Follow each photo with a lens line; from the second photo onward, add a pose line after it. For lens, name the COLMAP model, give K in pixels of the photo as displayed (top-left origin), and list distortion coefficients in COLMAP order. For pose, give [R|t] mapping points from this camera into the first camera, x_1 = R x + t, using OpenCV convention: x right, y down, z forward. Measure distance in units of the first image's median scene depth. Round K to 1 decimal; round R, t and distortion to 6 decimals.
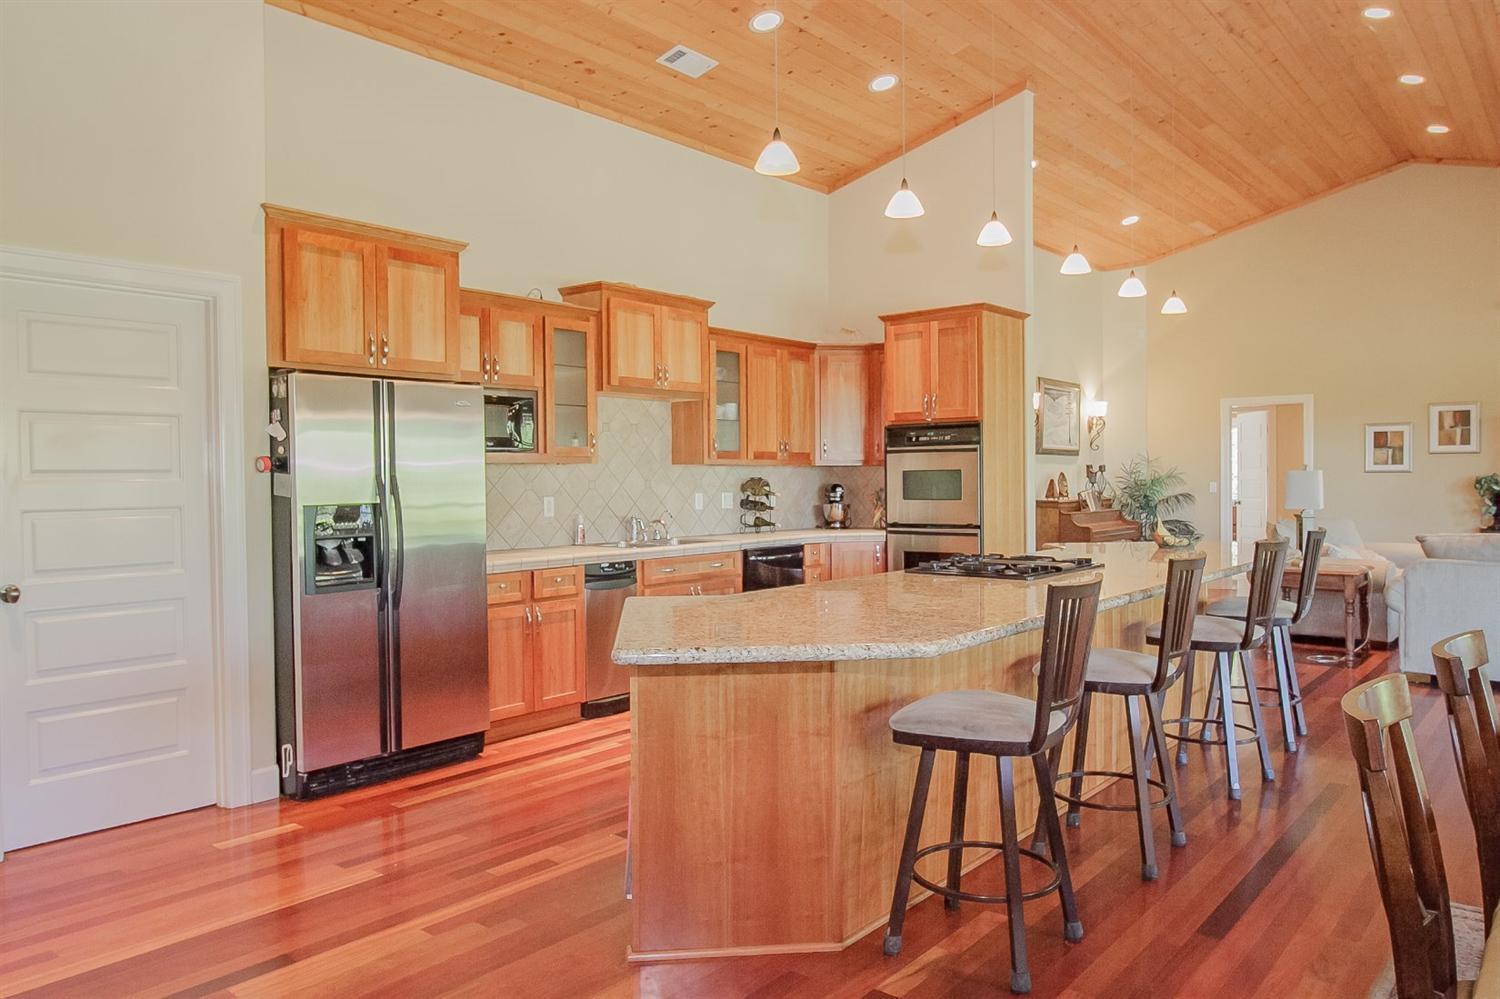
lens RADIAL K [[1035.2, 0, 750.0], [0, 1035.2, 499.5], [0, 0, 1]] dist [-0.025455, 0.002403]
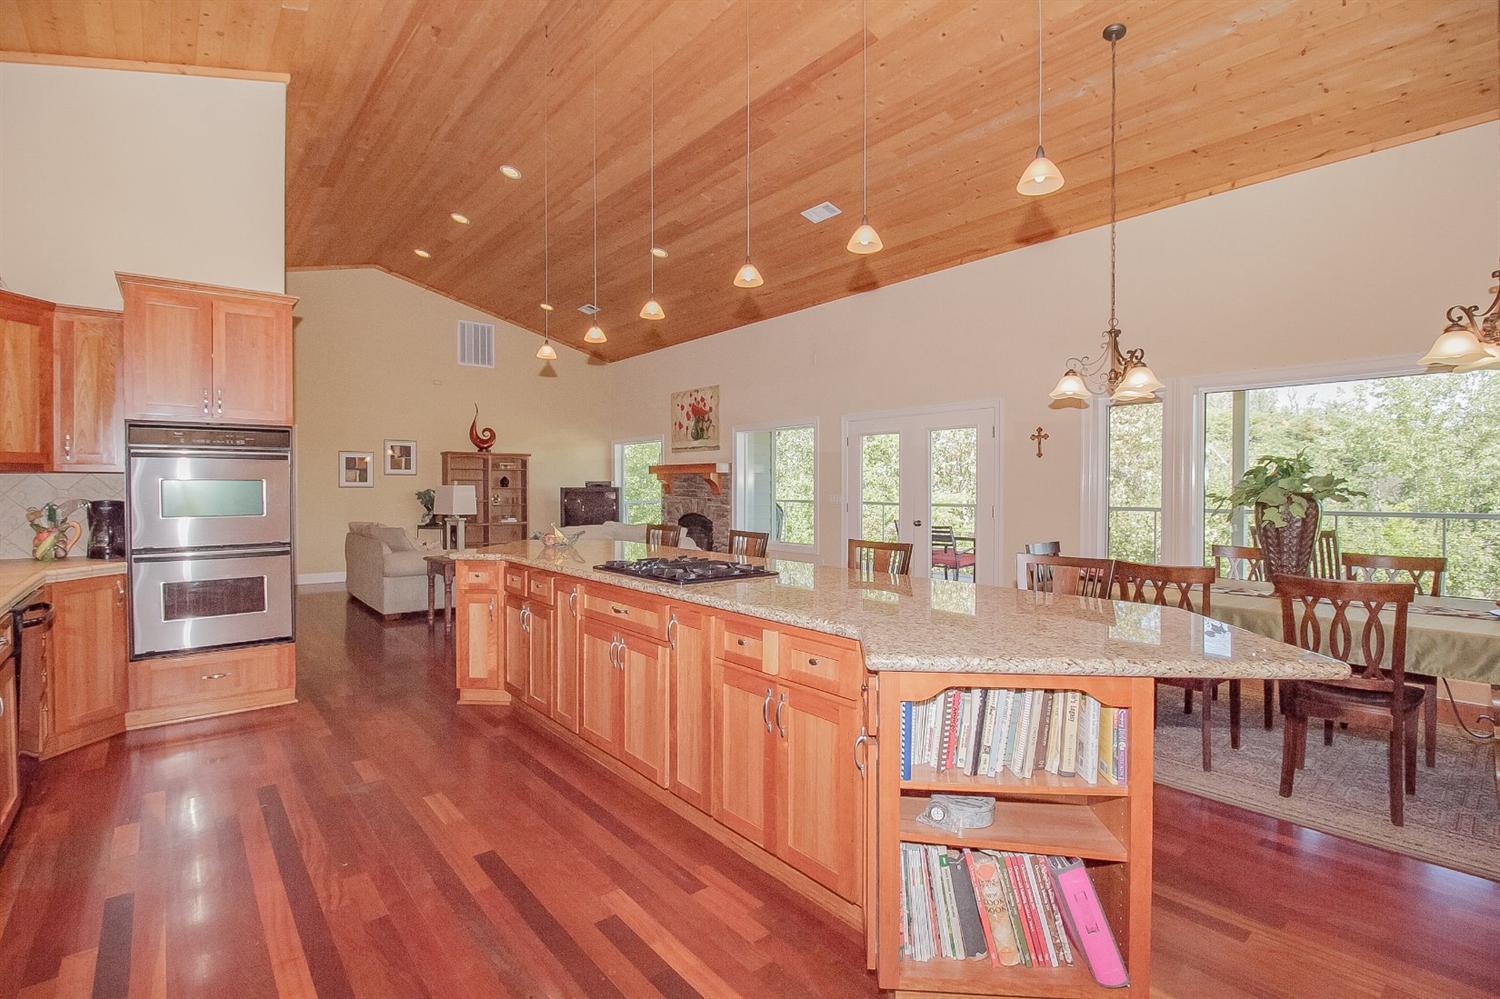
lens RADIAL K [[699.3, 0, 752.6], [0, 699.3, 494.7], [0, 0, 1]] dist [0.018406, -0.017765]
pose [[0.174062, -0.000627, 0.984734, -0.208587], [0.019119, 0.999813, -0.002743, -0.004809], [-0.984549, 0.019305, 0.174042, 0.329150]]
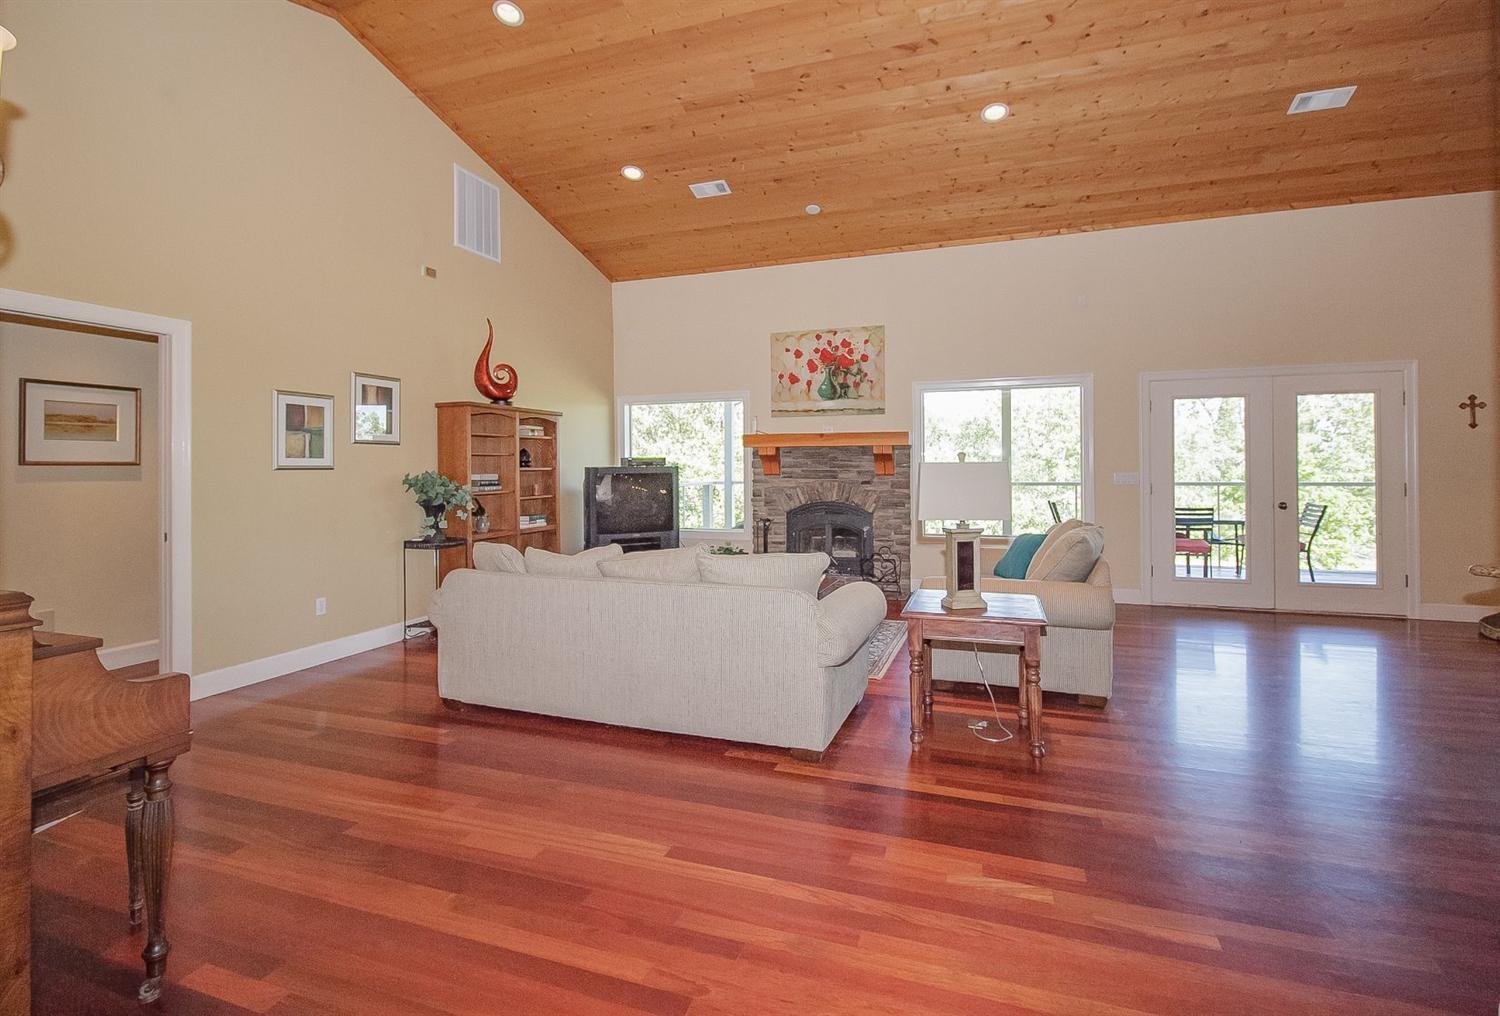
lens RADIAL K [[707.4, 0, 753.1], [0, 707.4, 463.5], [0, 0, 1]] dist [-0.000404, -0.000053]
pose [[-0.349373, 0.016757, 0.936834, 0.113922], [0.029837, 0.999532, -0.006751, -0.019579], [-0.936509, 0.025593, -0.349709, 0.915396]]
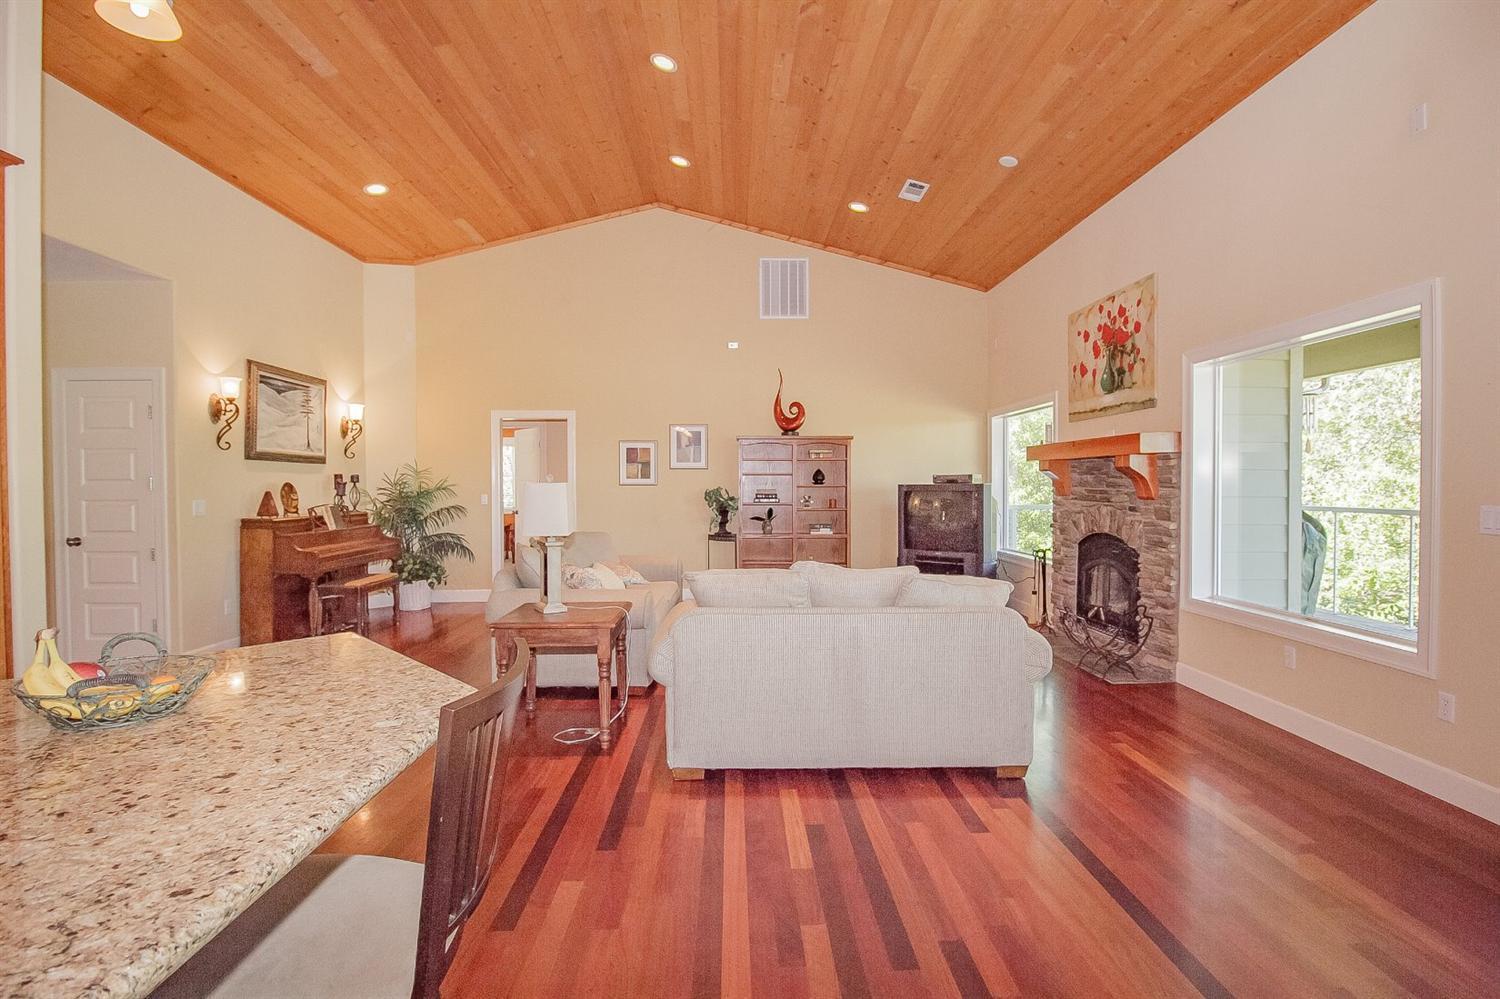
lens RADIAL K [[696.2, 0, 750.0], [0, 696.2, 499.5], [0, 0, 1]] dist [-0.012800, -0.005961]
pose [[0.747517, -0.005891, 0.664216, 0.223631], [0.008777, 0.999961, -0.001009, -0.010077], [-0.664185, 0.006584, 0.747540, 0.374800]]
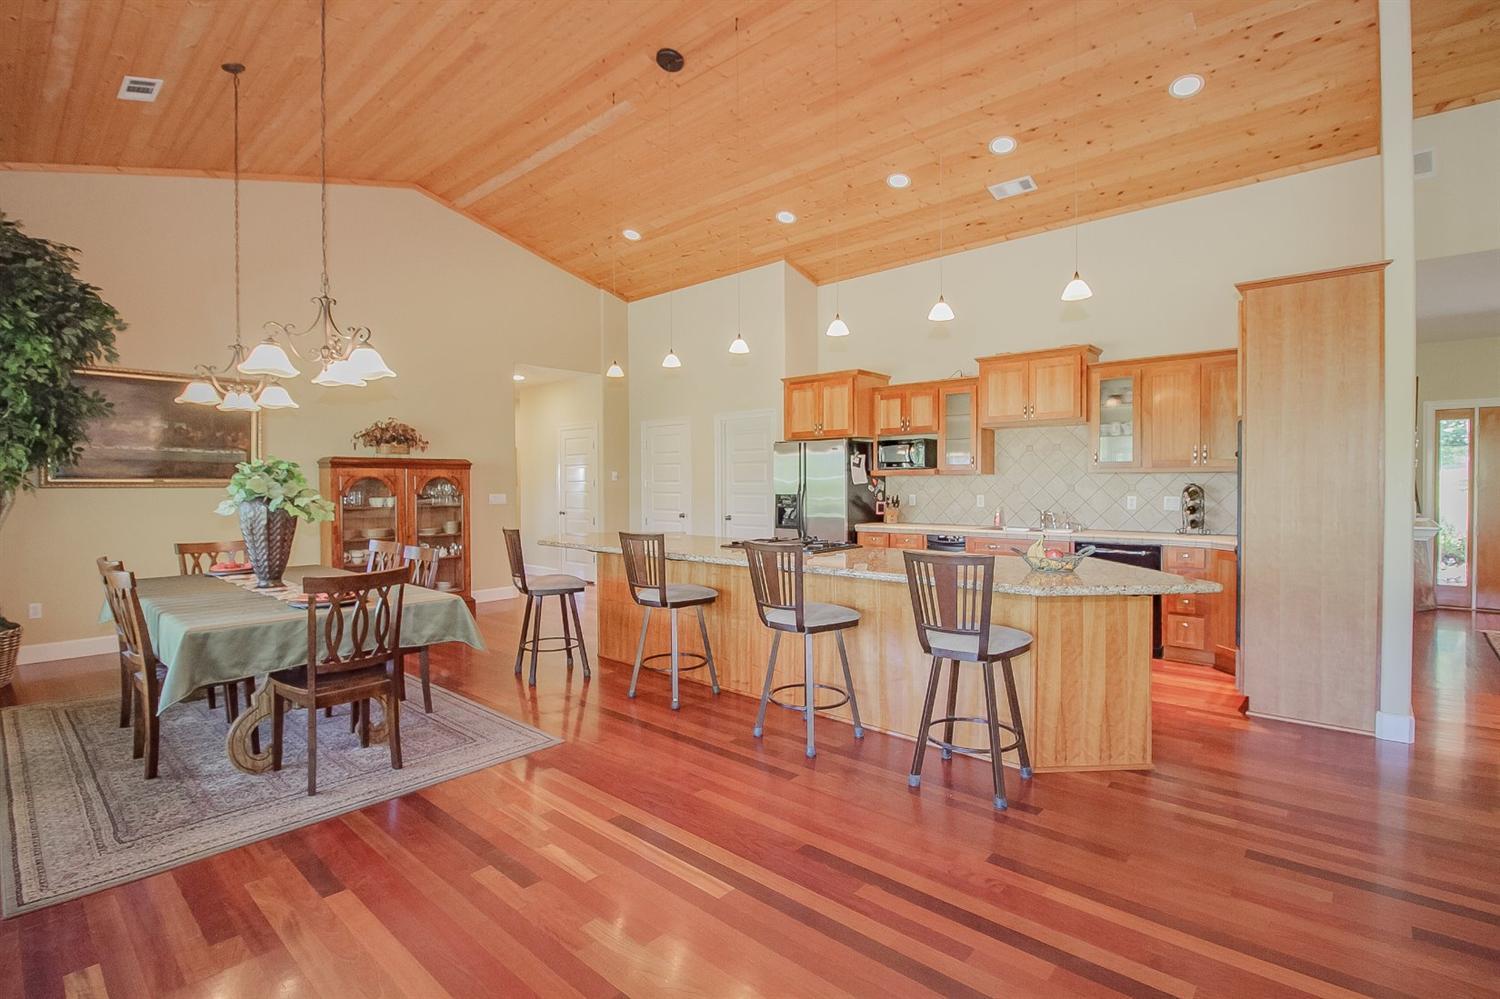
lens RADIAL K [[696.2, 0, 750.0], [0, 696.2, 499.5], [0, 0, 1]] dist [-0.012800, -0.005961]
pose [[-0.029706, 0.033782, -0.998988, 0.538621], [-0.014383, 0.999311, 0.034220, -0.016133], [0.999455, 0.015385, -0.029200, 0.401617]]
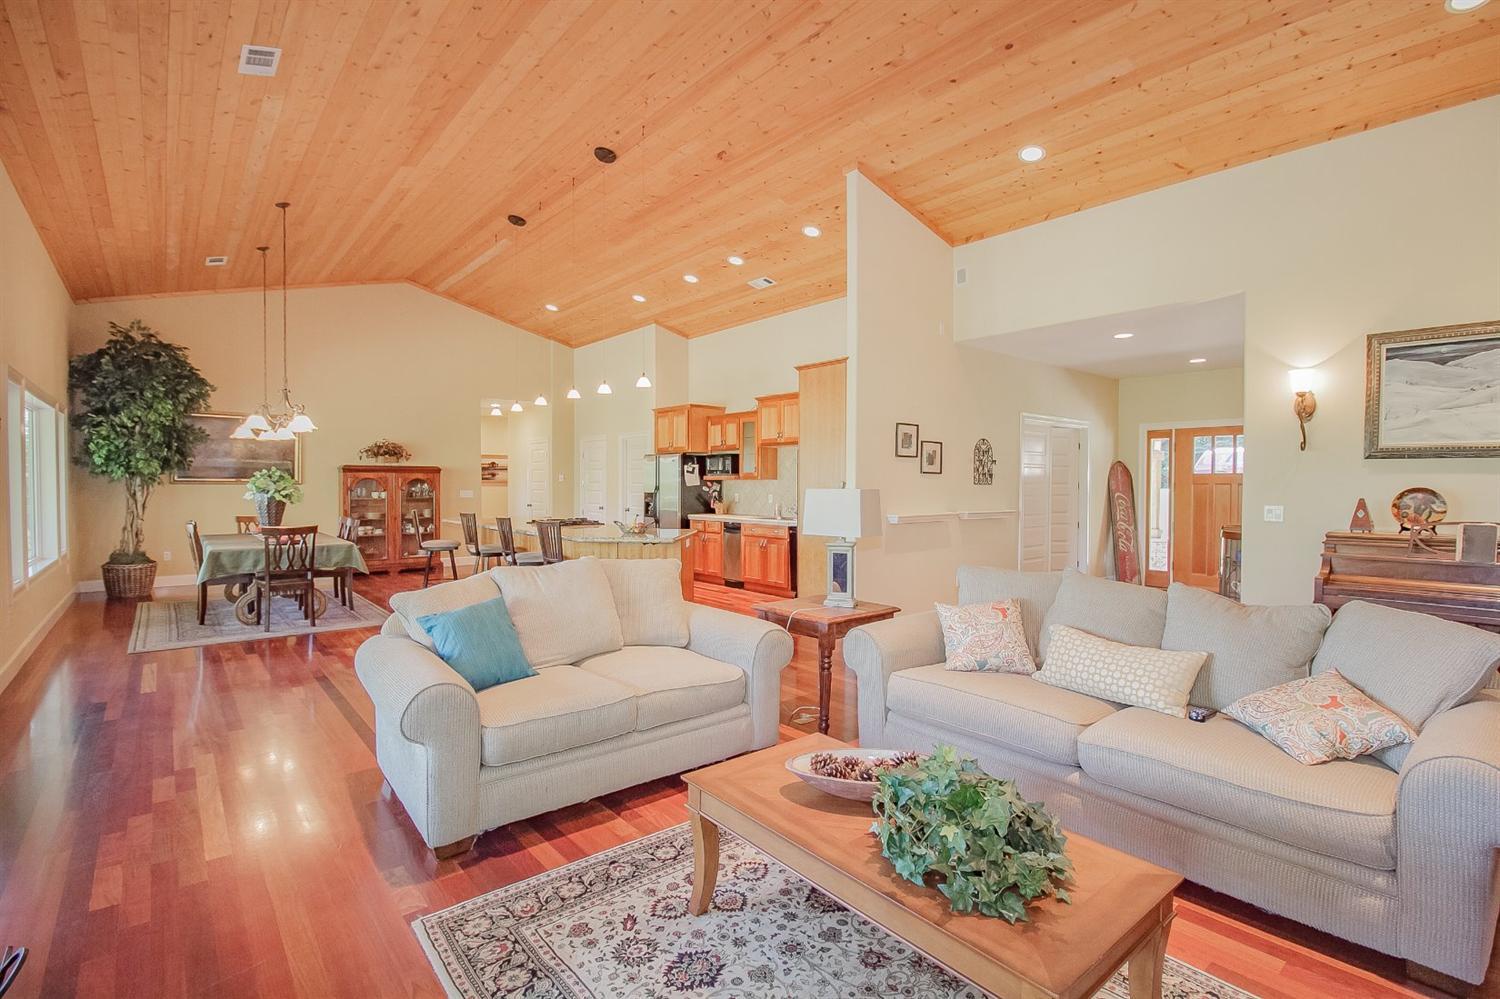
lens RADIAL K [[695.1, 0, 756.5], [0, 695.1, 500.1], [0, 0, 1]] dist [-0.021229, -0.000137]
pose [[-0.162683, 0.033615, -0.986106, 0.777841], [-0.021235, 0.999069, 0.037560, -0.027338], [0.986450, 0.027050, -0.161818, 0.726559]]
